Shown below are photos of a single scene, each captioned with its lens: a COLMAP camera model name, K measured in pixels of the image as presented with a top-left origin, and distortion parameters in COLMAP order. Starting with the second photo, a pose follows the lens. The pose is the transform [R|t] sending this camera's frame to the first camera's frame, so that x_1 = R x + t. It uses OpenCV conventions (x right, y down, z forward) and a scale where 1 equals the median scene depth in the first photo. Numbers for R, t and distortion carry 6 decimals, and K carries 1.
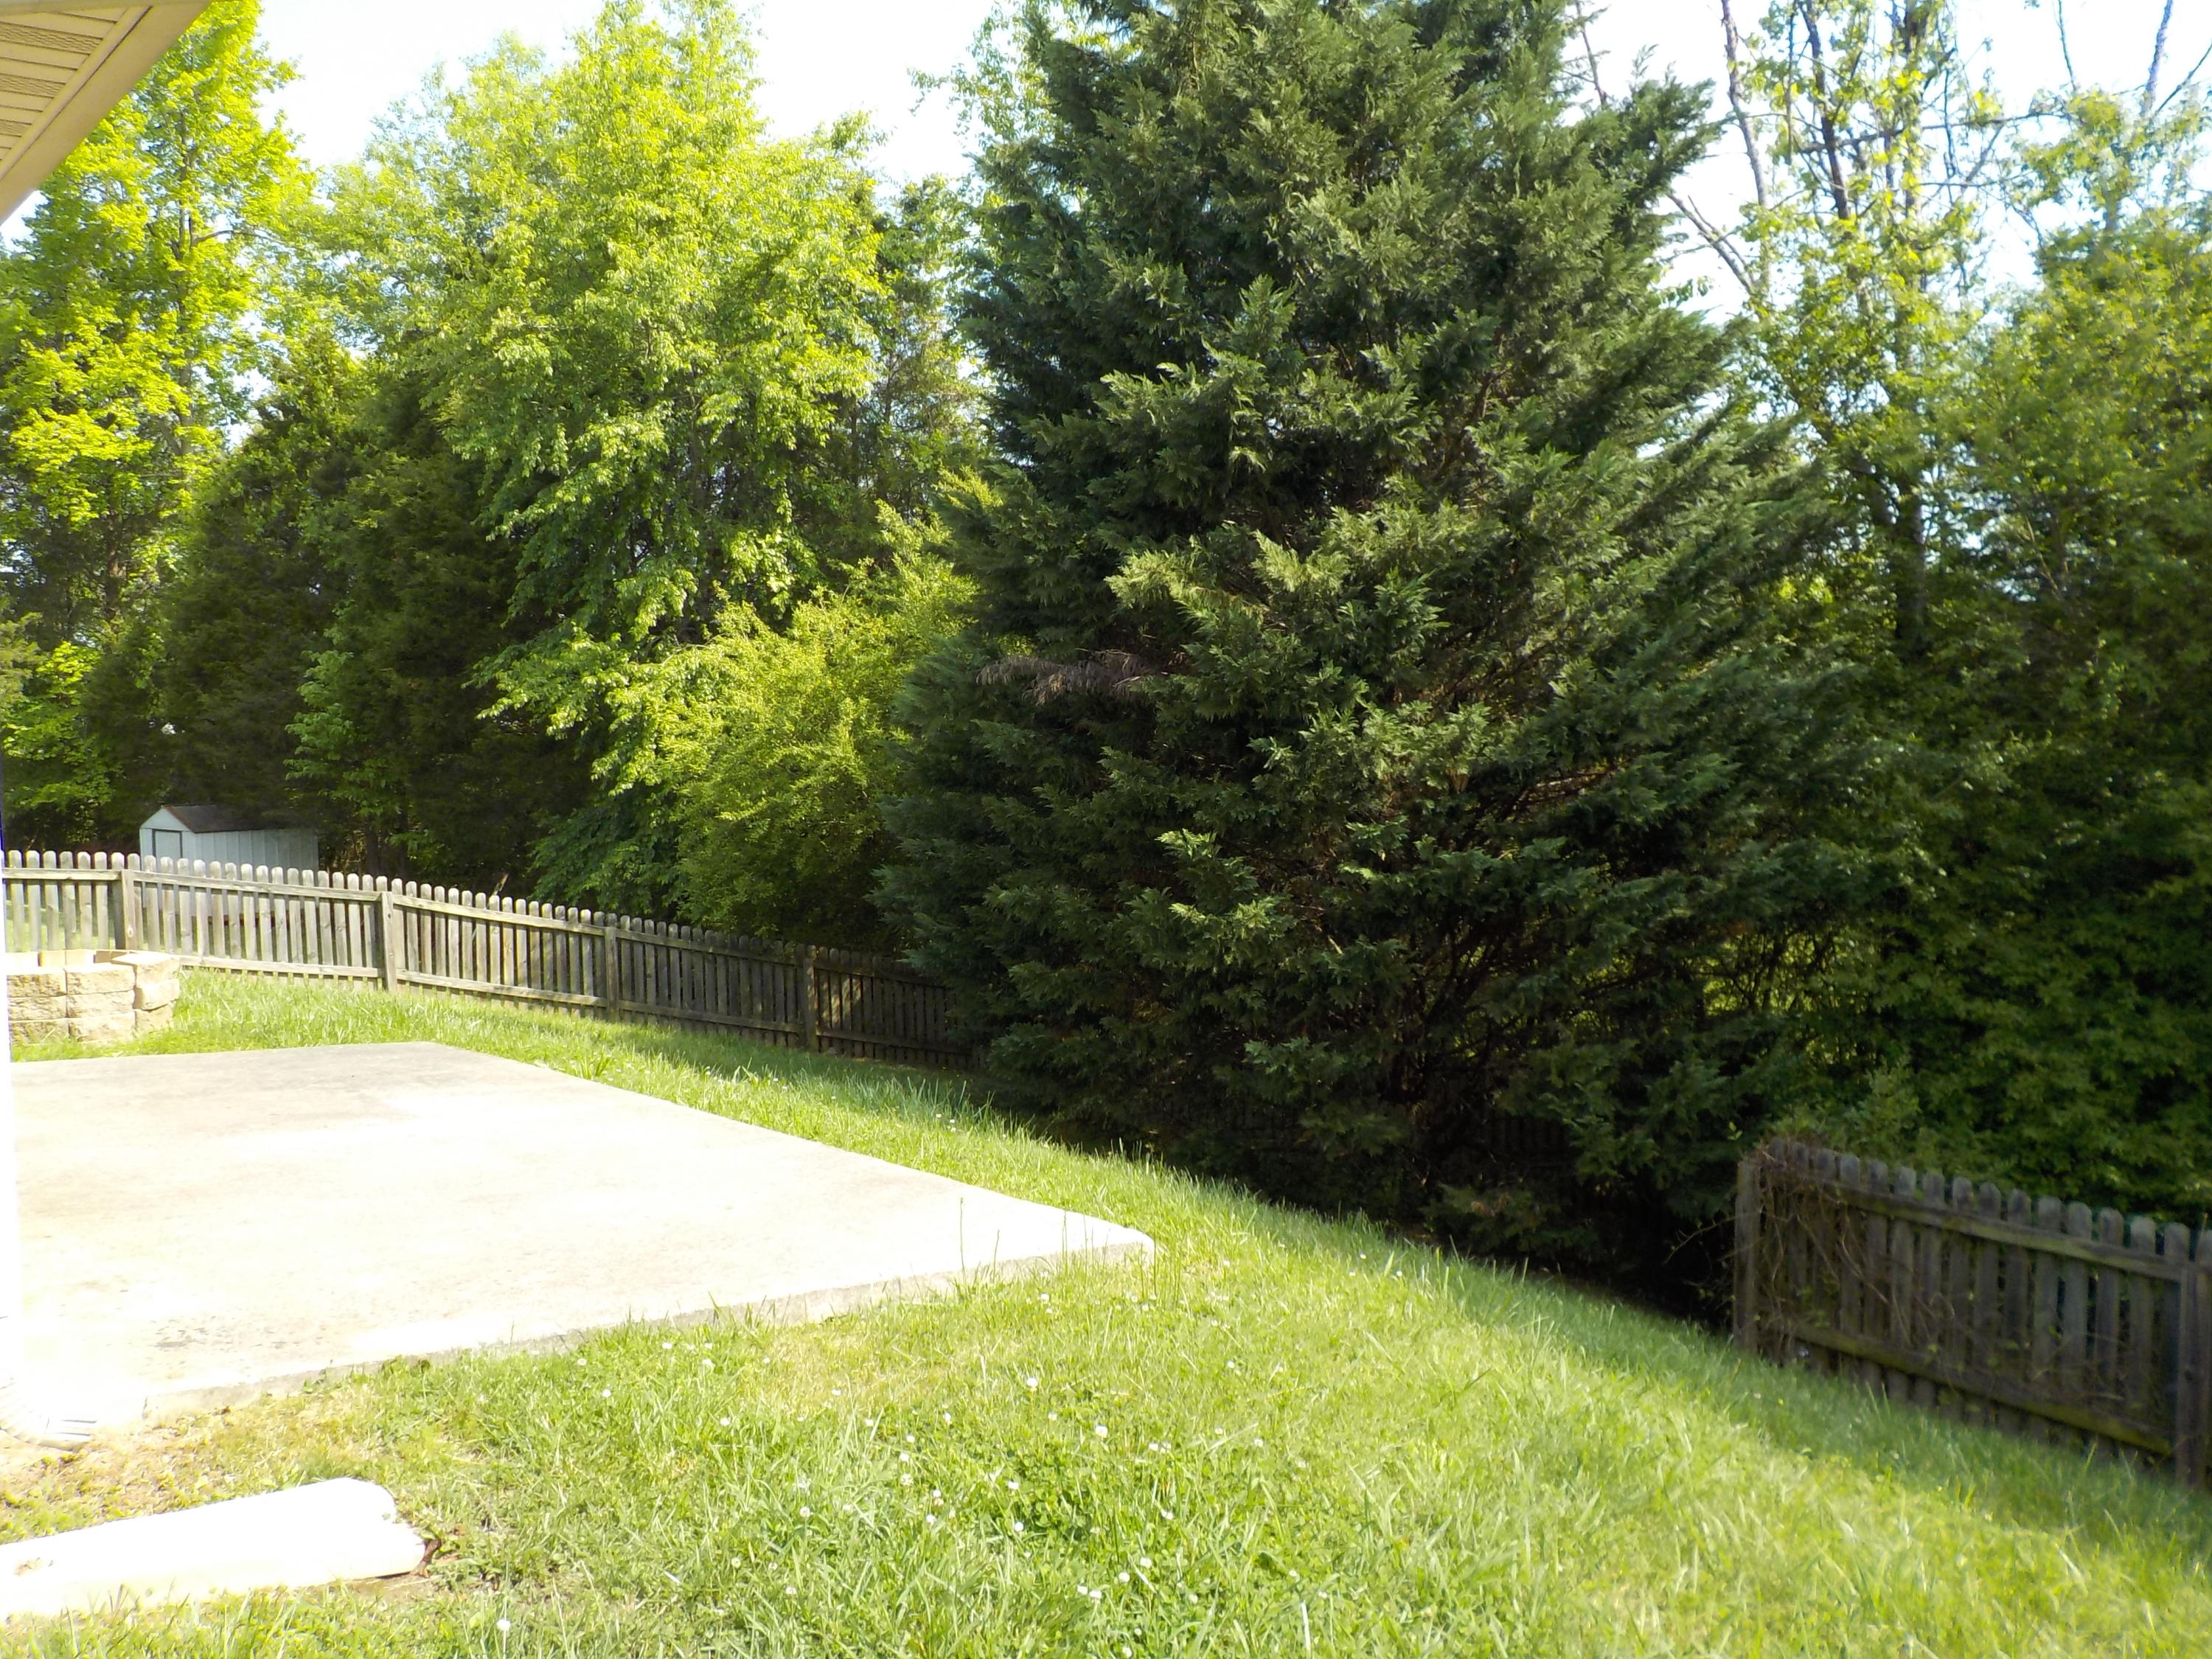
lens RADIAL K [[2065.6, 0, 1106.0], [0, 2065.6, 829.5], [0, 0, 1]] dist [0.083552, -0.004241]
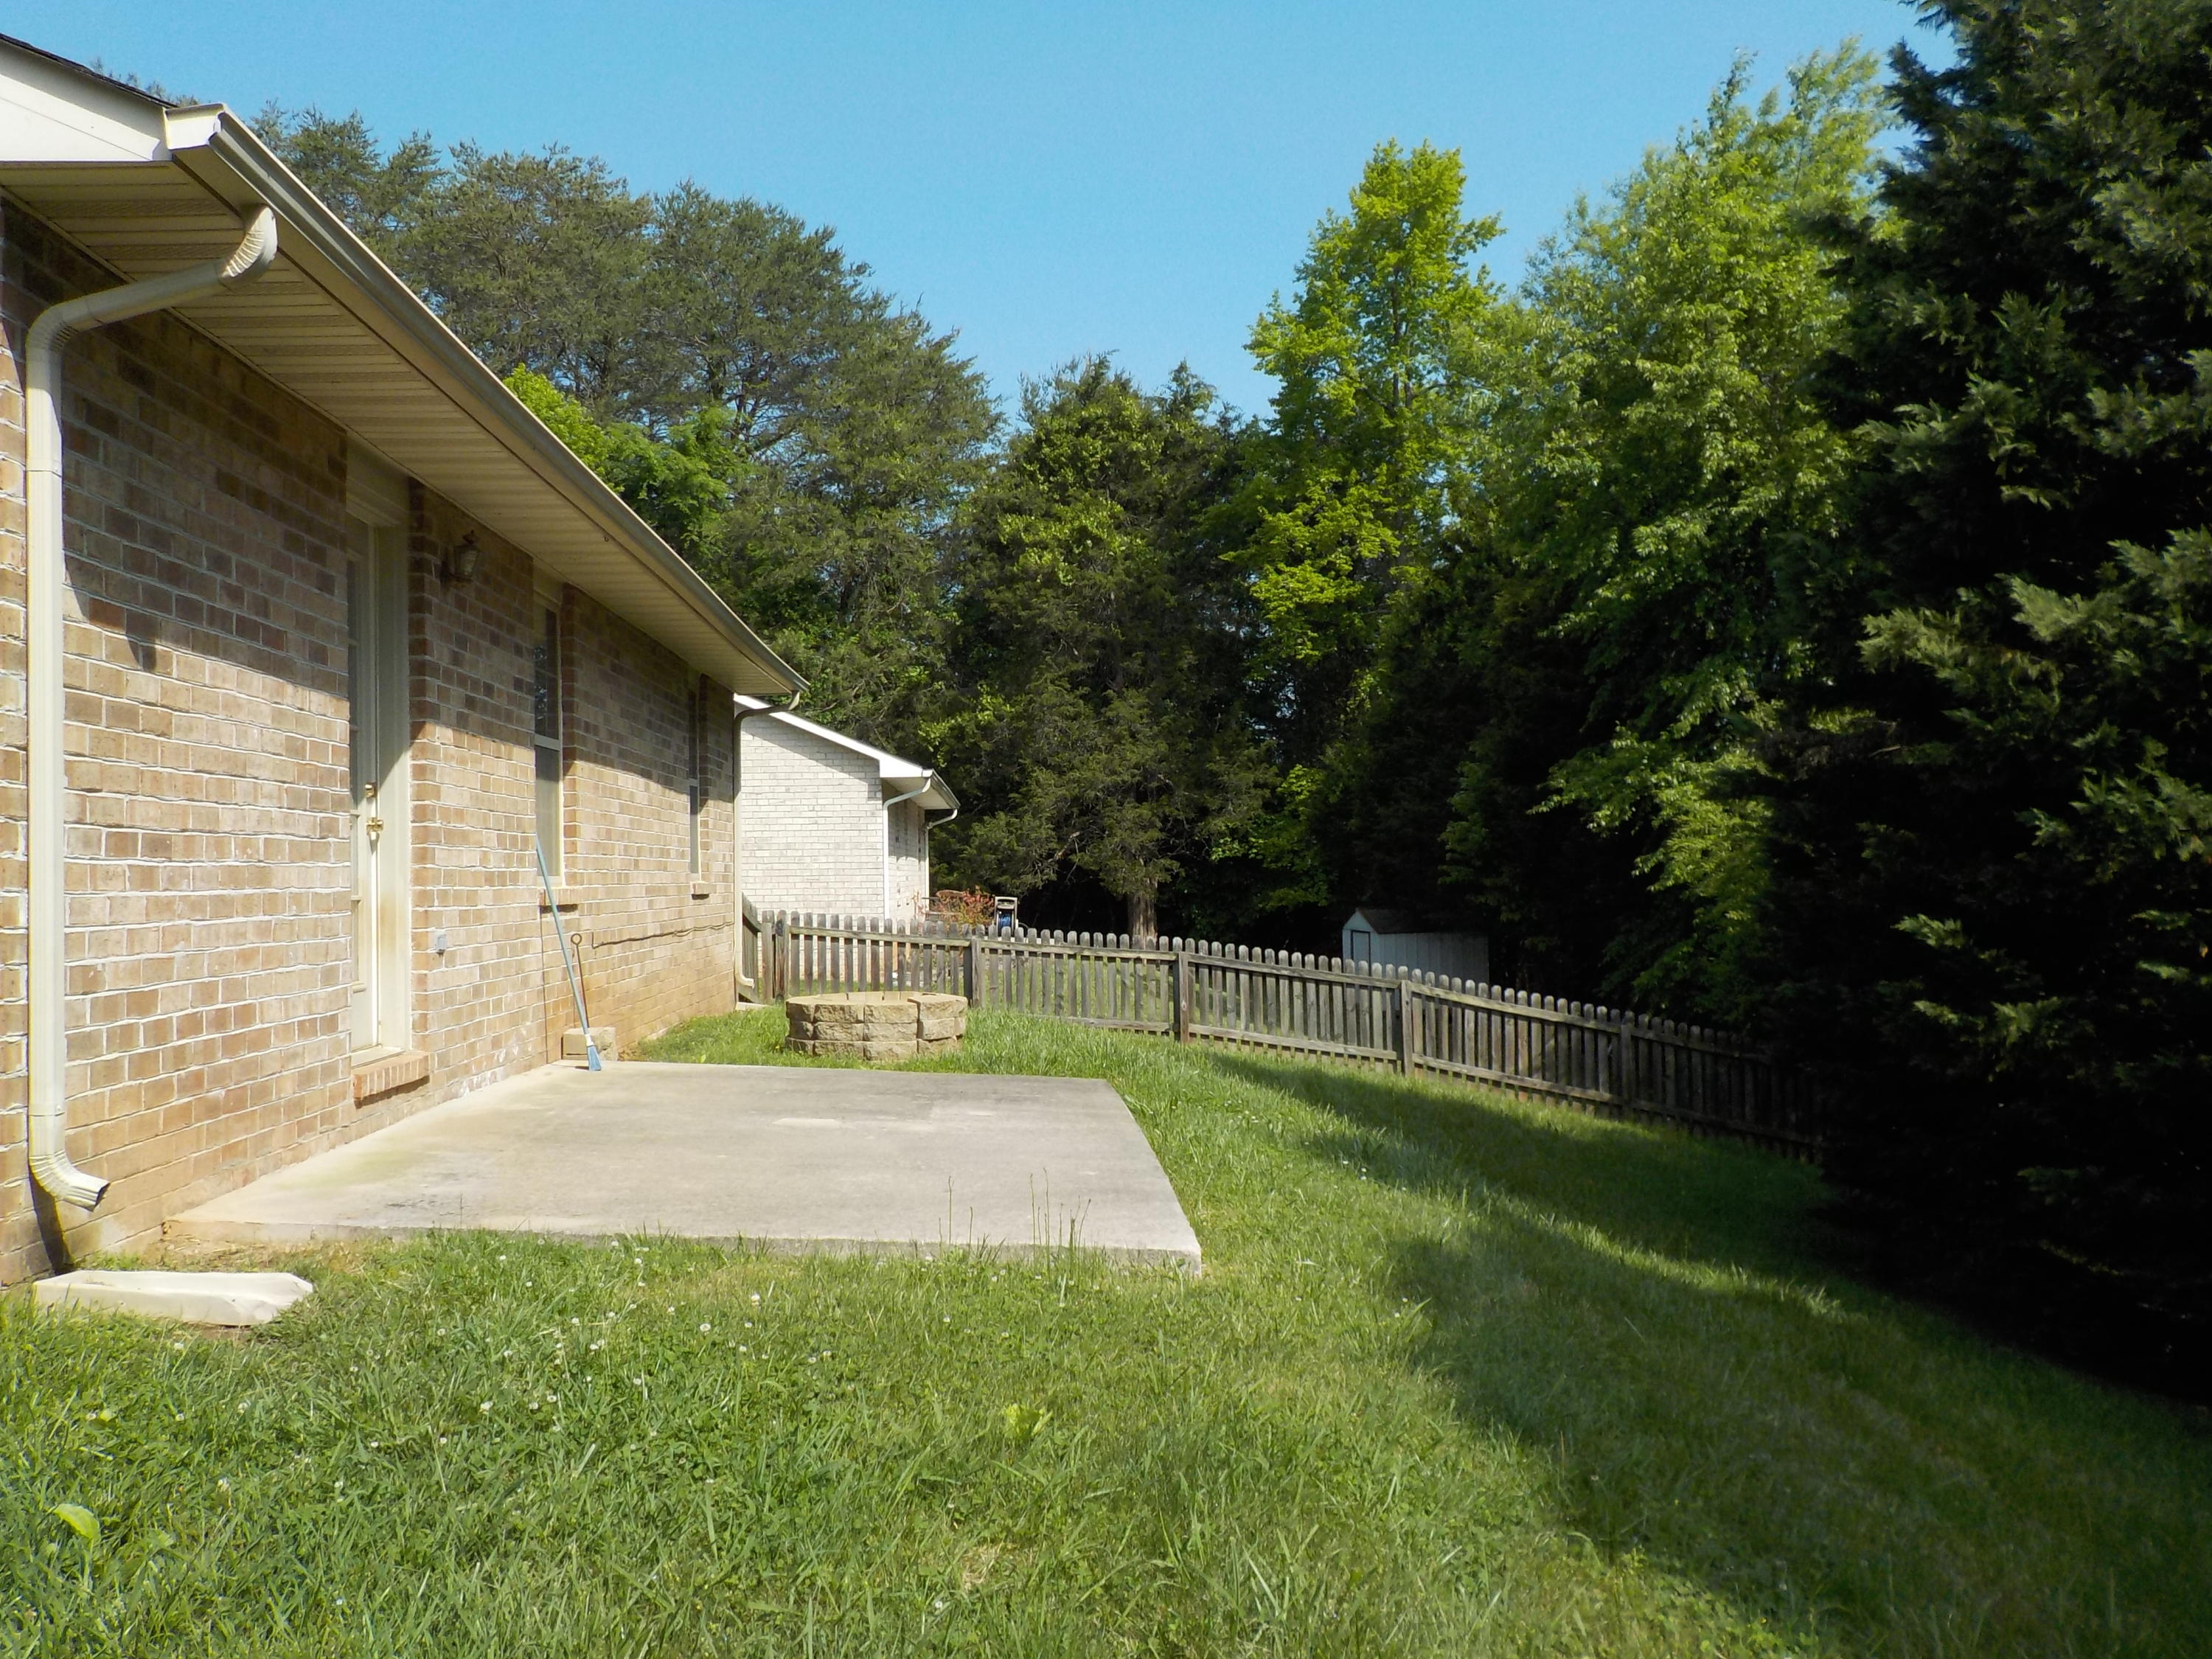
lens RADIAL K [[2133.1, 0, 1106.0], [0, 2133.1, 829.5], [0, 0, 1]] dist [0.136367, -0.004294]
pose [[0.816487, -0.012966, -0.577218, 0.154884], [-0.019414, 0.998566, -0.049893, 0.009530], [0.577037, 0.051944, 0.815064, 0.008161]]
